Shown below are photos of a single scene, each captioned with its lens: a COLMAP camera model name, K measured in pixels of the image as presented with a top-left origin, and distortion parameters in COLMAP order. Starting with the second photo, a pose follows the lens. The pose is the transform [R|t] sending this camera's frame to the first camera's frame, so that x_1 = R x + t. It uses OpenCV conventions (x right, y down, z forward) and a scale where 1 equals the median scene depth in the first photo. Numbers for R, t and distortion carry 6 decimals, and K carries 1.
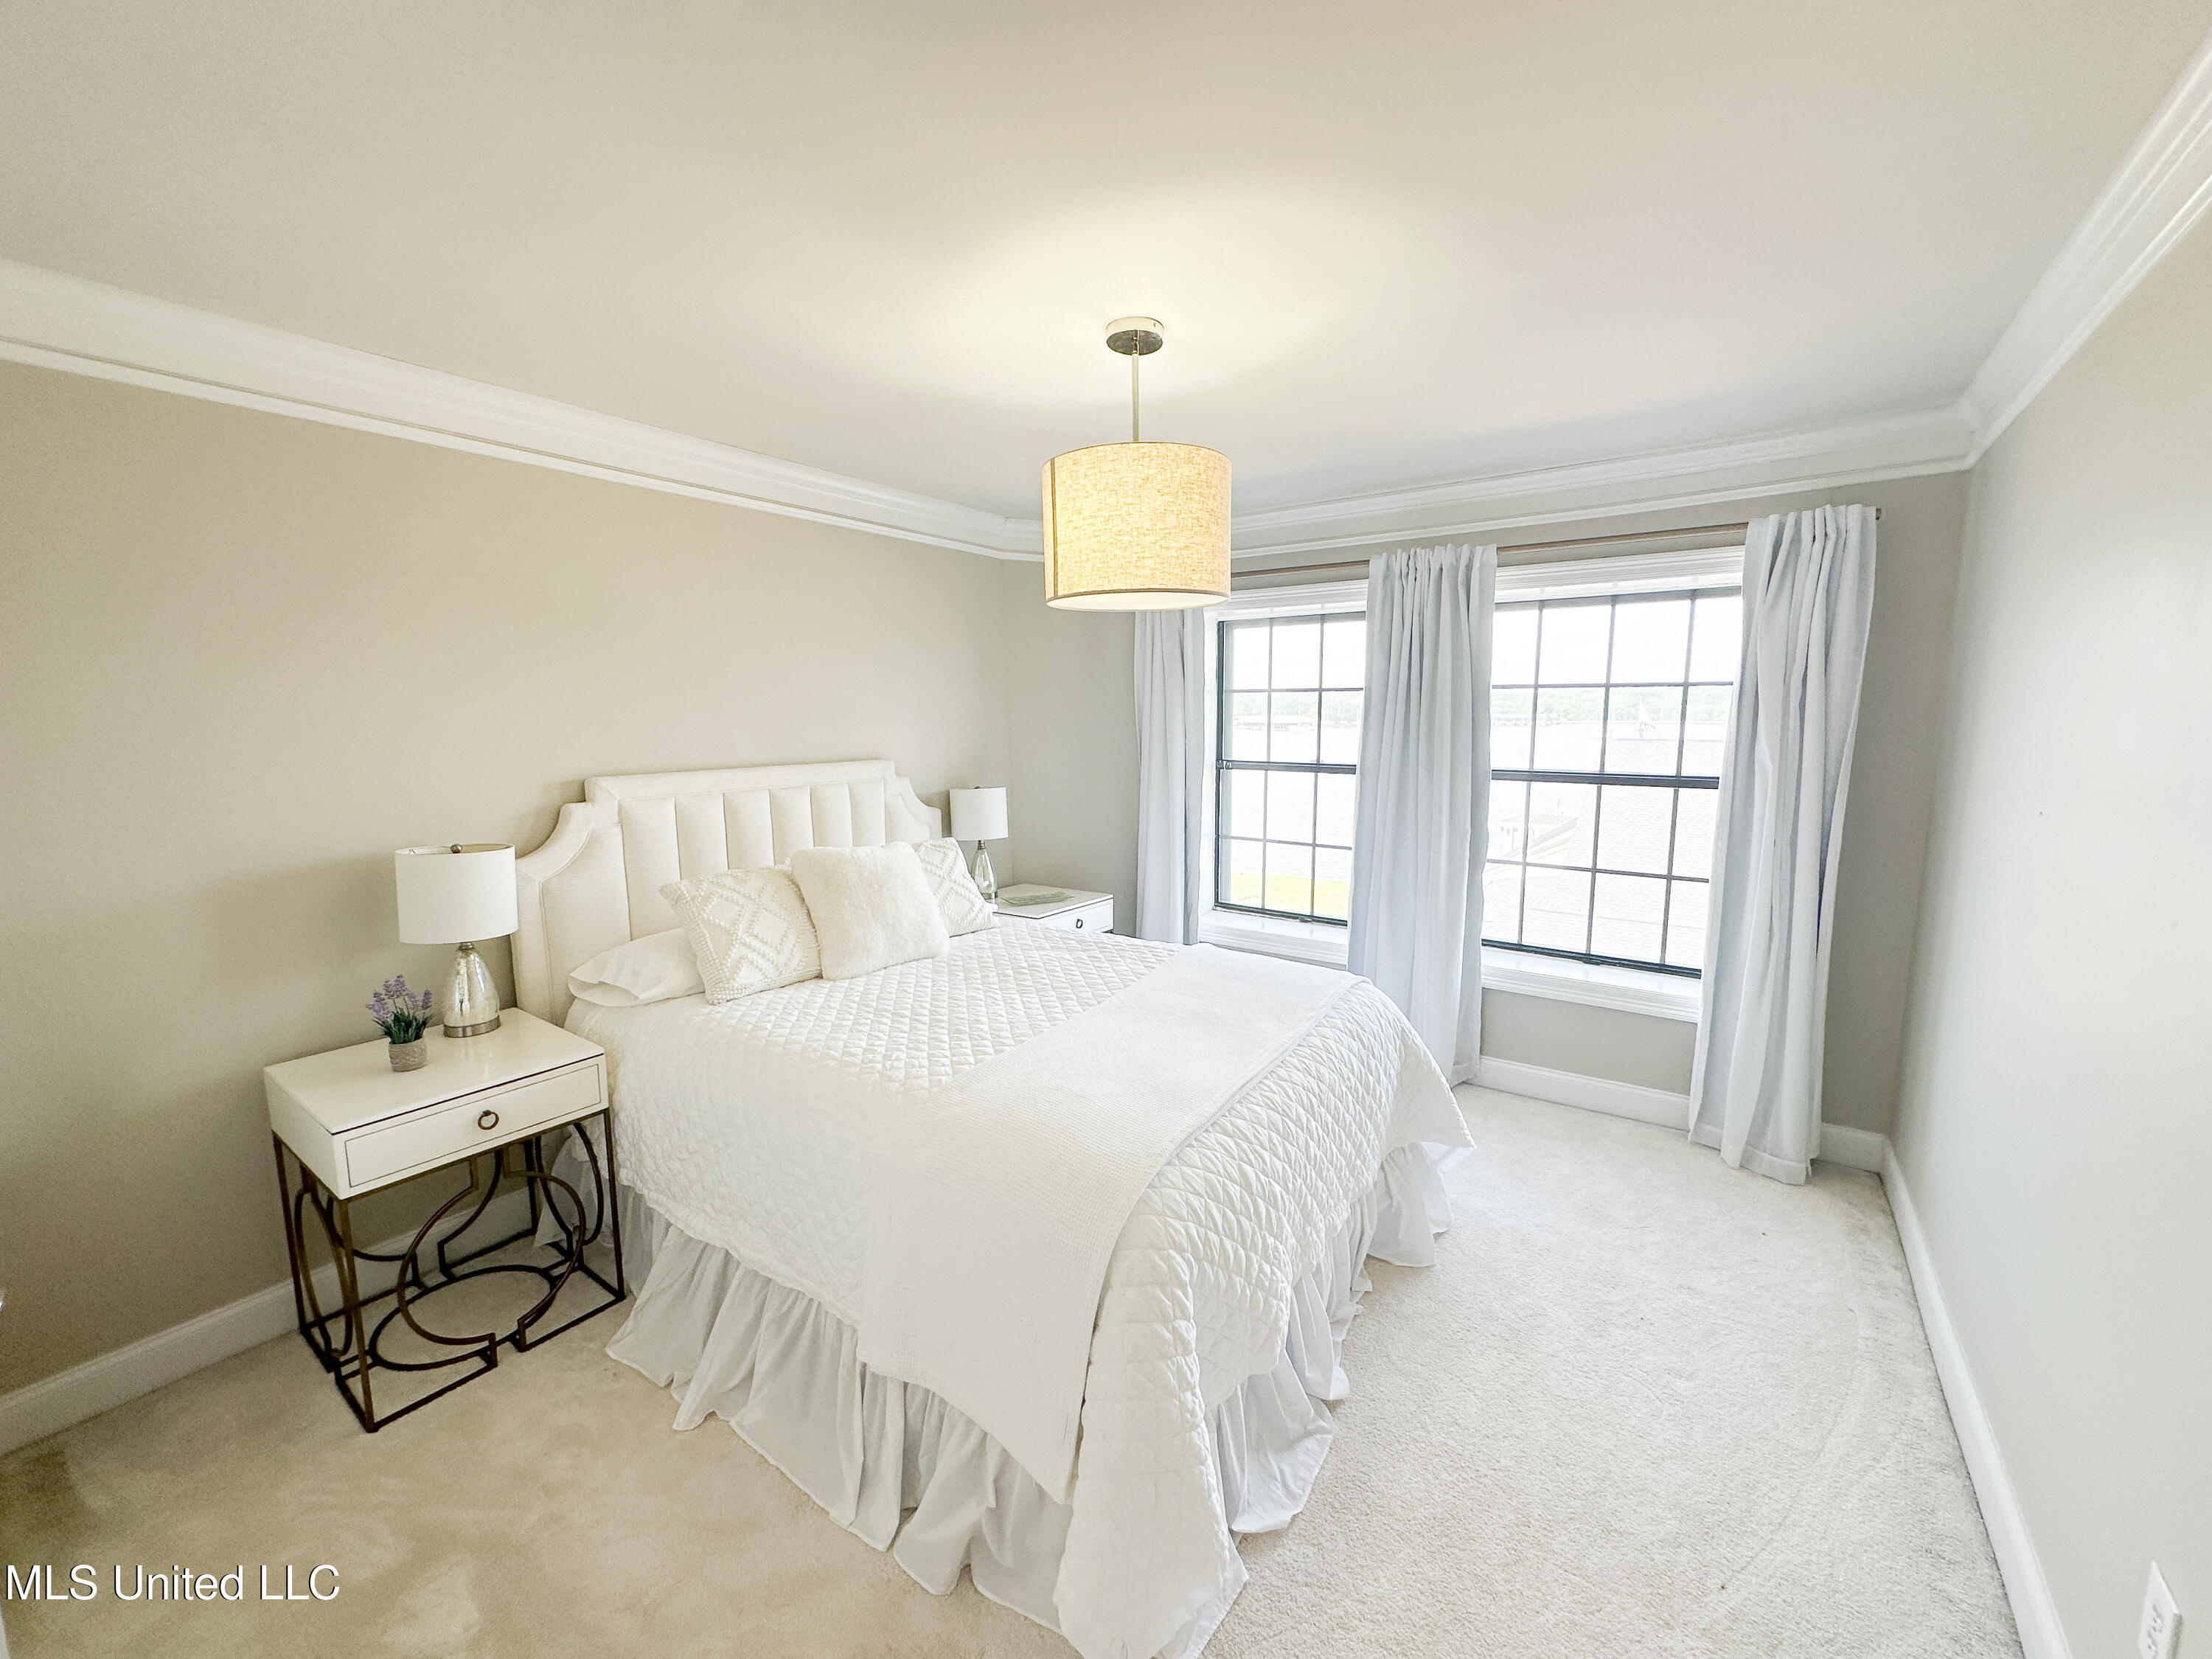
lens RADIAL K [[806.5, 0, 1107.1], [0, 806.5, 807.5], [0, 0, 1]] dist [-0.000262, -0.000027]
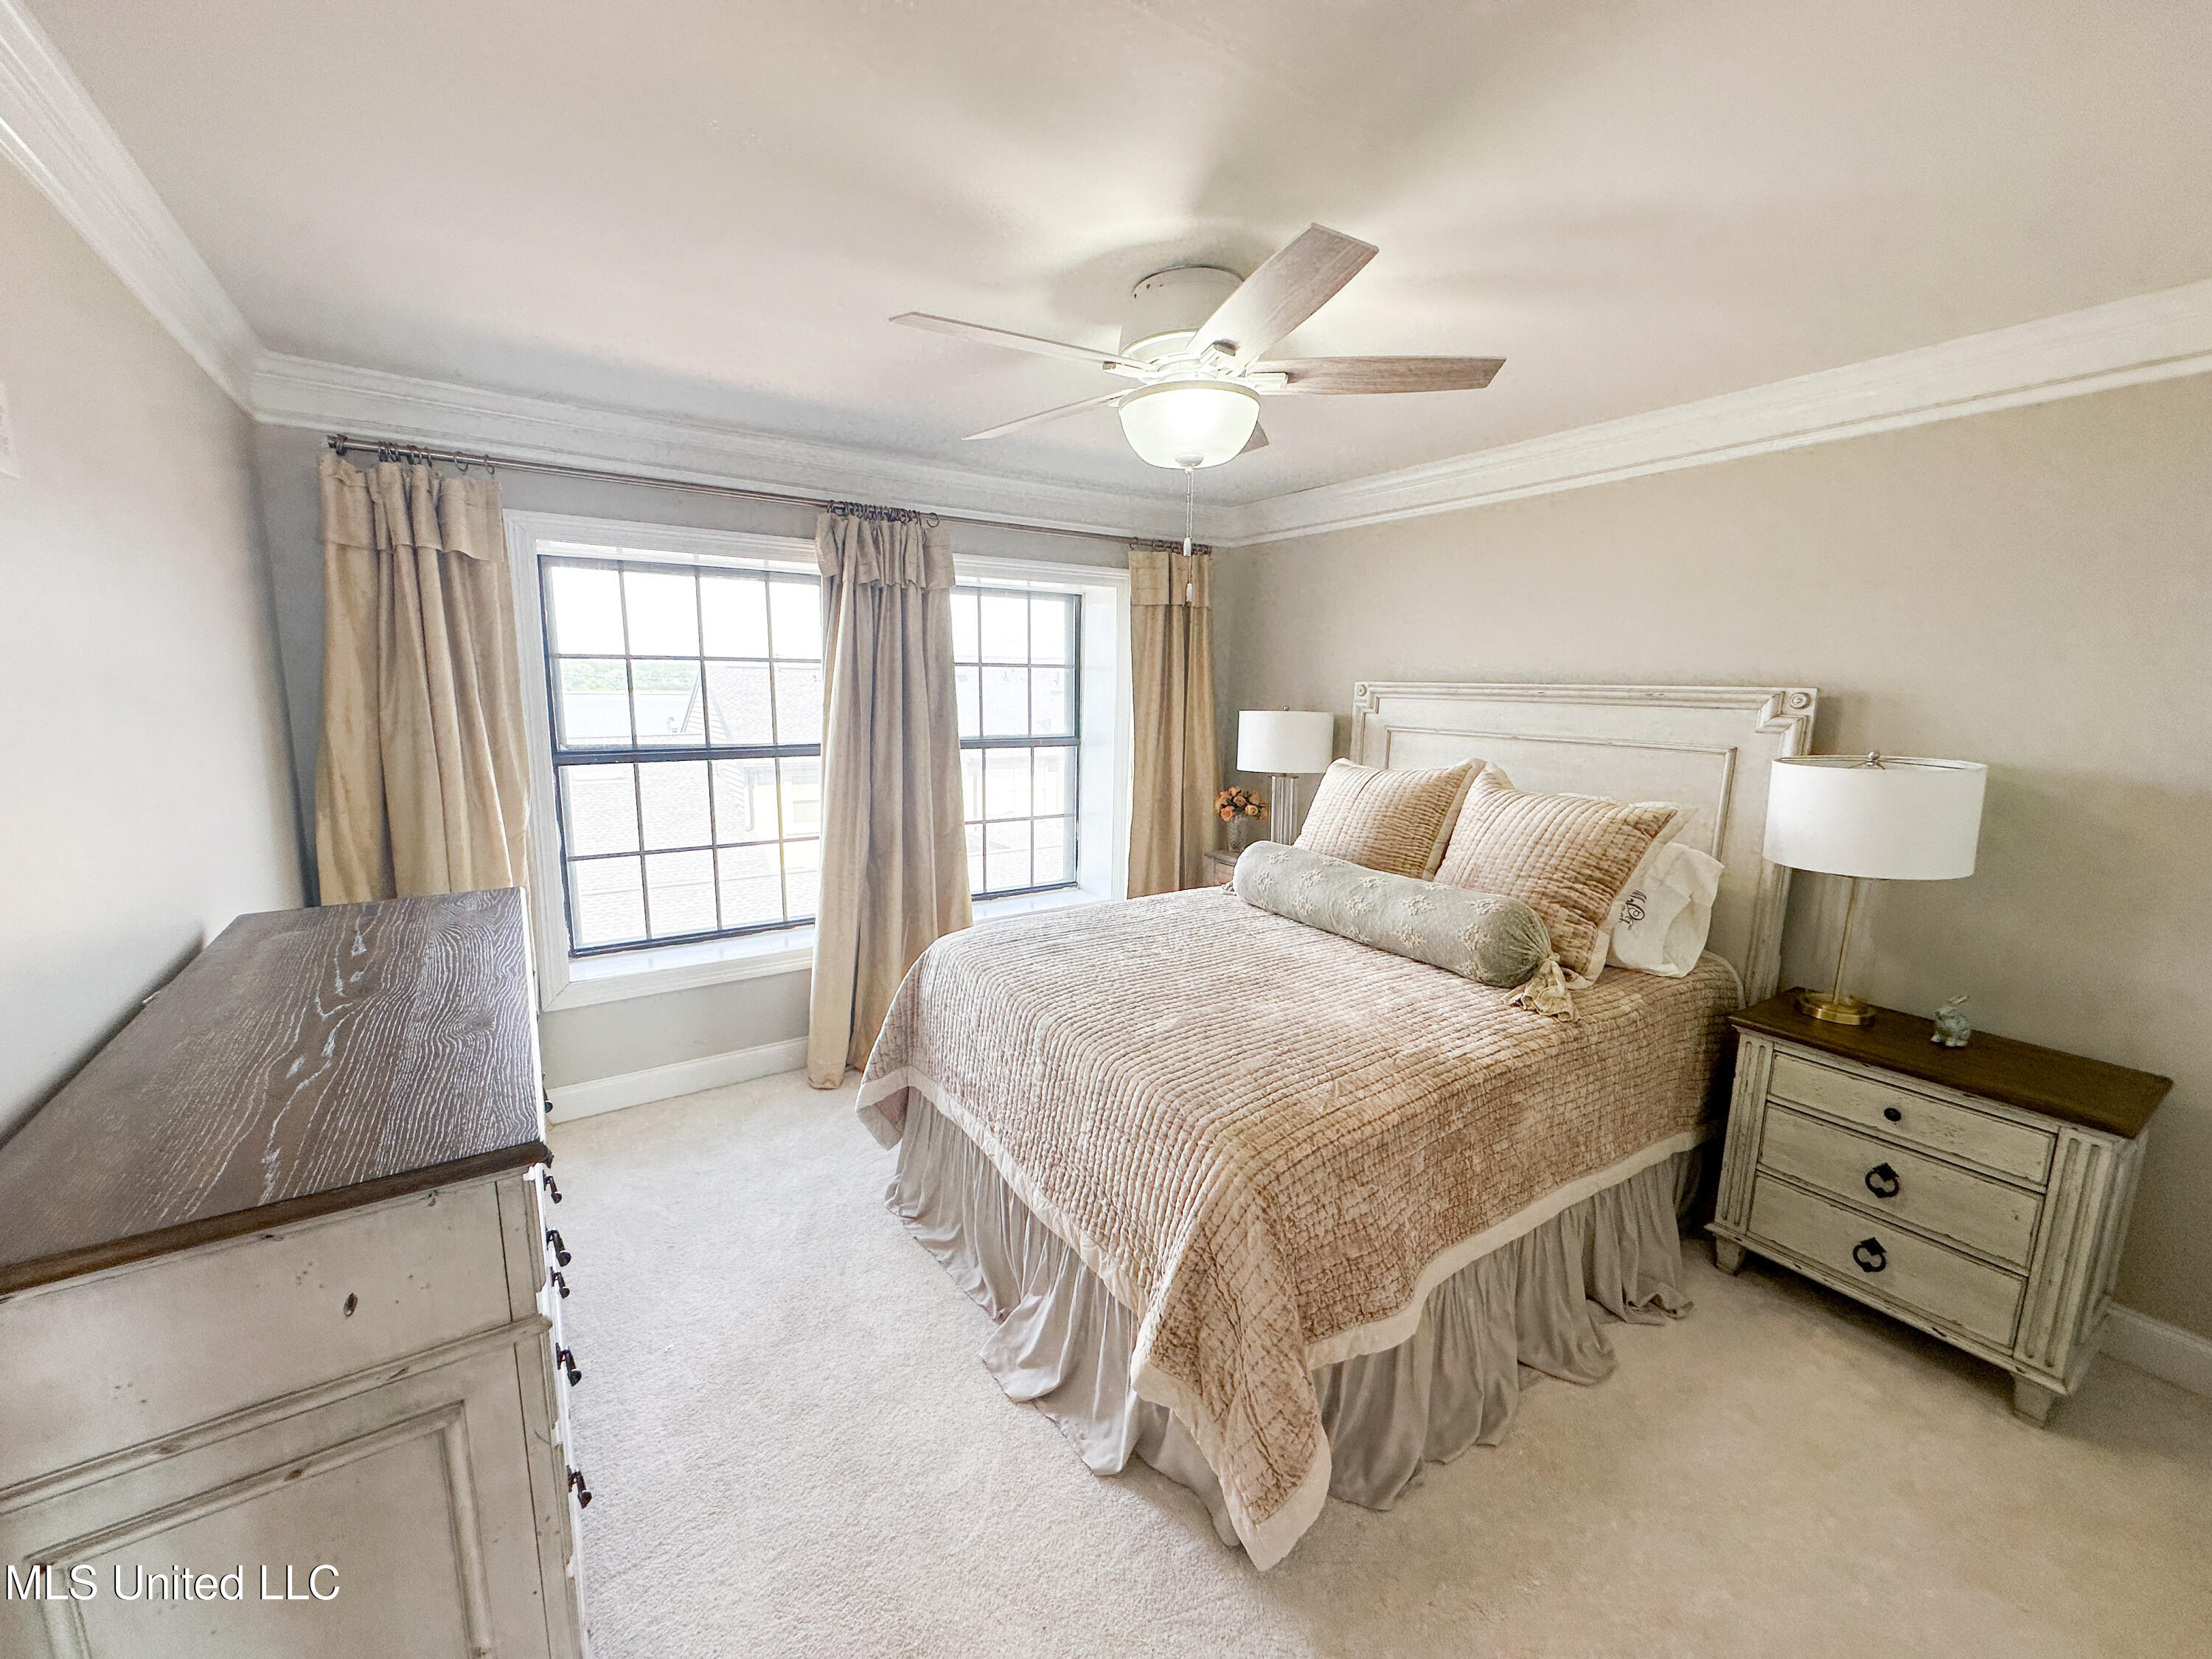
lens RADIAL K [[886.5, 0, 1106.0], [0, 886.5, 829.5], [0, 0, 1]] dist [-0.001585, -0.000217]
pose [[0.382424, -0.143368, 0.912797, -0.392017], [0.102710, 0.988363, 0.112206, -0.029406], [-0.918261, 0.050843, 0.392699, 0.250537]]
